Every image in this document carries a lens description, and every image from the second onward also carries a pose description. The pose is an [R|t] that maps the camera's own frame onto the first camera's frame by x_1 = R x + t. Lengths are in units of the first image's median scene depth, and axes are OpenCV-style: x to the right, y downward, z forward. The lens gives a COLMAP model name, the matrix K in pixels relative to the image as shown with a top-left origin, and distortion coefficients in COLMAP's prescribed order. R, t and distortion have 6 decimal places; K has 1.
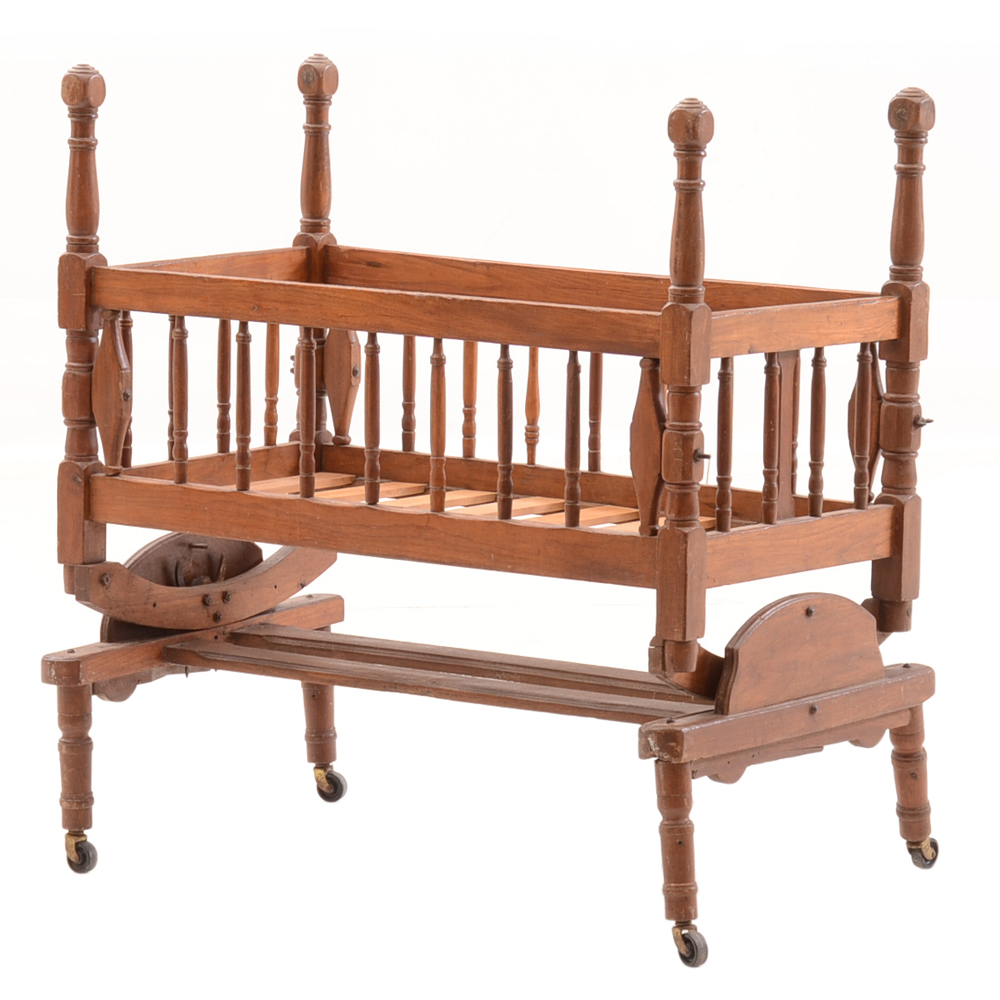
lens RADIAL K [[4397.1, 0, 500.0], [0, 4397.1, 500.0], [0, 0, 1]] dist [0.085253, 5.365958]
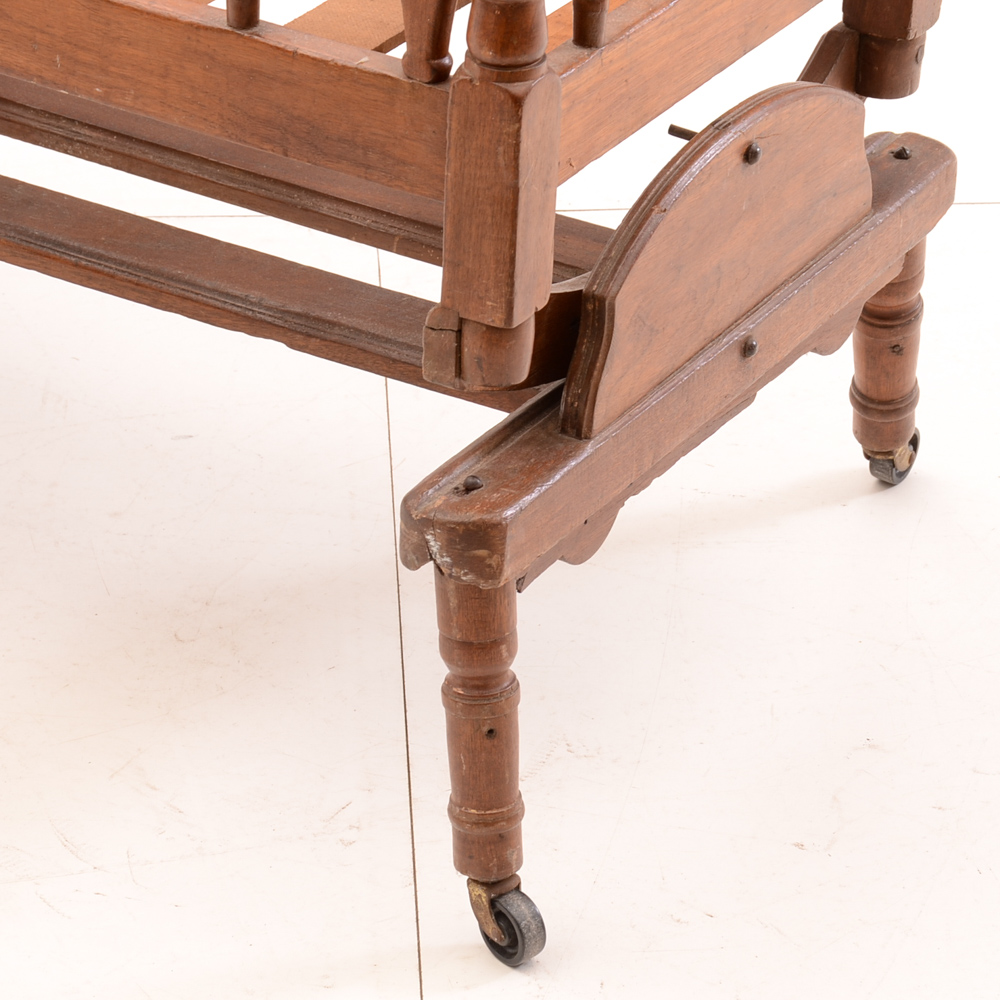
lens RADIAL K [[4092.4, 0, 500.0], [0, 4092.4, 500.0], [0, 0, 1]] dist [0.676722, -4.564883]
pose [[0.993506, -0.027759, 0.110341, -0.004715], [-0.013404, 0.934471, 0.355786, -0.093487], [-0.112987, -0.354955, 0.928031, 0.580226]]
